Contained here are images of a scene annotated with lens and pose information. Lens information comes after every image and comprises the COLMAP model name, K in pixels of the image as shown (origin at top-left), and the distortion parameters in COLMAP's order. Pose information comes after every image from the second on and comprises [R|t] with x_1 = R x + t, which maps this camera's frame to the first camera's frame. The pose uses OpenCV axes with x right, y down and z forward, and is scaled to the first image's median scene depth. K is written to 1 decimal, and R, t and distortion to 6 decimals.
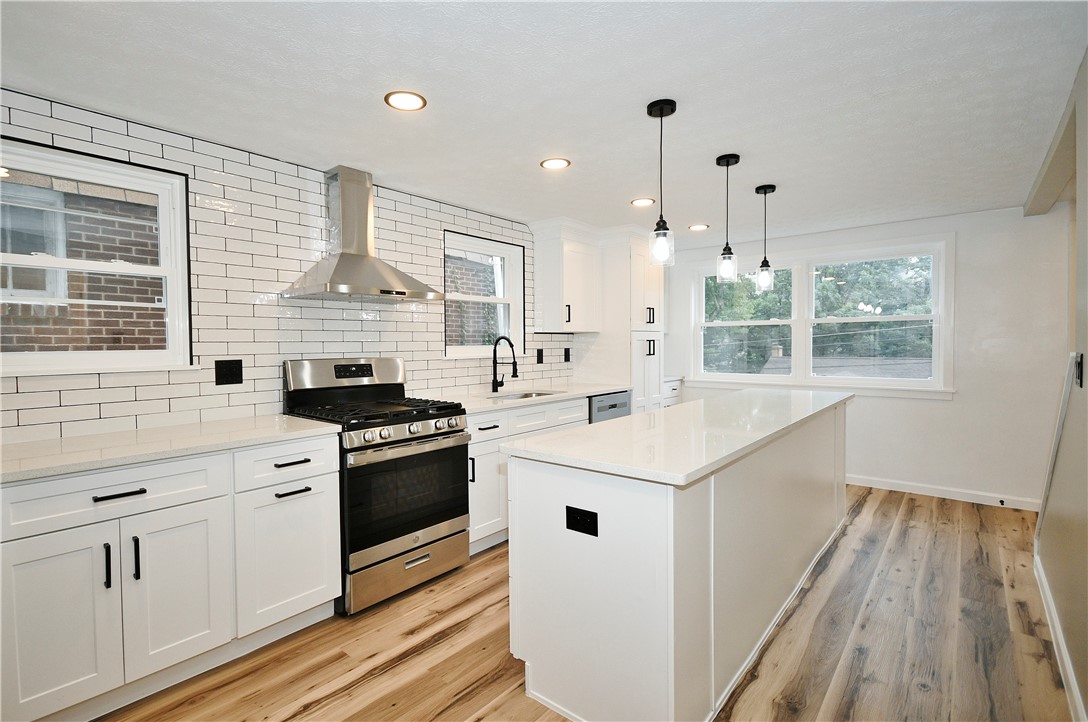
lens RADIAL K [[509.0, 0, 520.6], [0, 509.0, 354.7], [0, 0, 1]] dist [-0.000202, -0.000014]
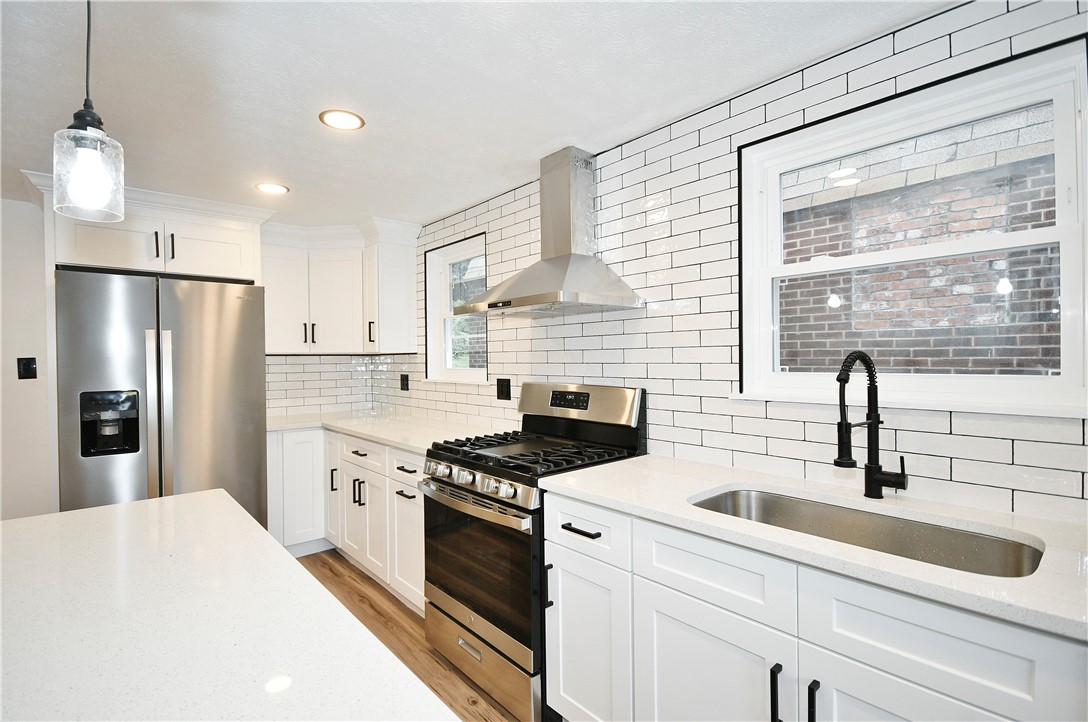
lens RADIAL K [[504.5, 0, 525.5], [0, 504.5, 360.9], [0, 0, 1]] dist [-0.001104, -0.000145]
pose [[-0.149592, 0.015497, -0.988626, 0.441882], [-0.010372, 0.999798, 0.017242, -0.039912], [0.988693, 0.012833, -0.149401, 0.976803]]
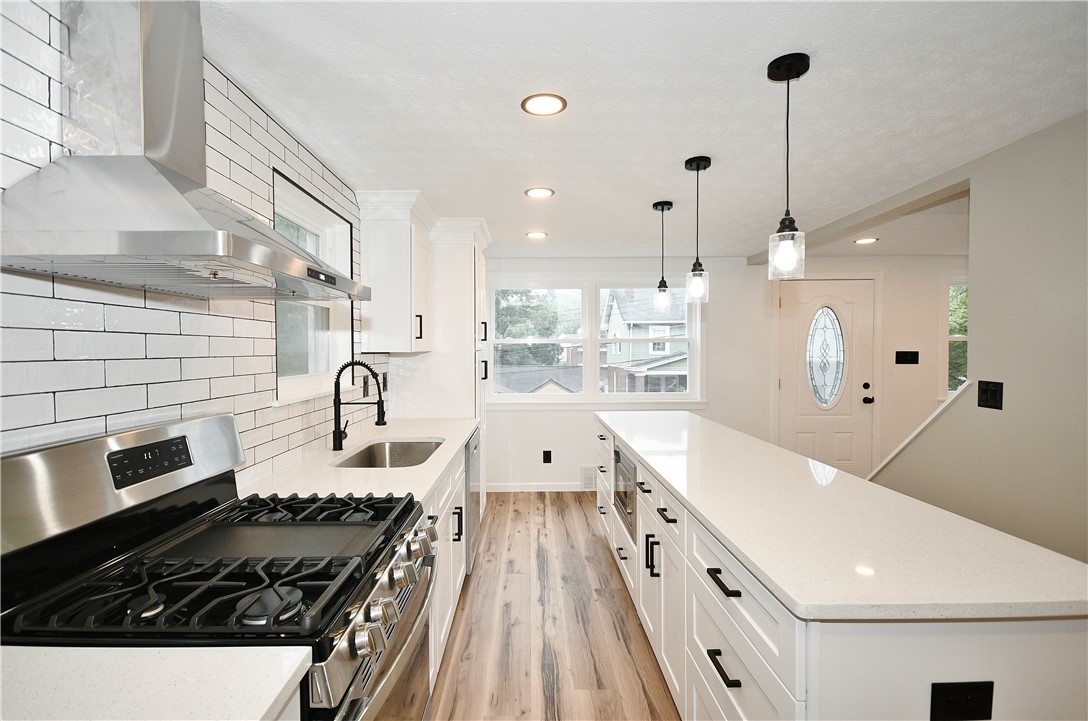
lens RADIAL K [[504.5, 0, 525.5], [0, 504.5, 360.4], [0, 0, 1]] dist [-0.001104, -0.000145]
pose [[0.756566, -0.008455, 0.653863, -0.339306], [0.011894, 0.999929, -0.000831, -0.039910], [-0.653809, 0.008406, 0.756613, 0.468740]]
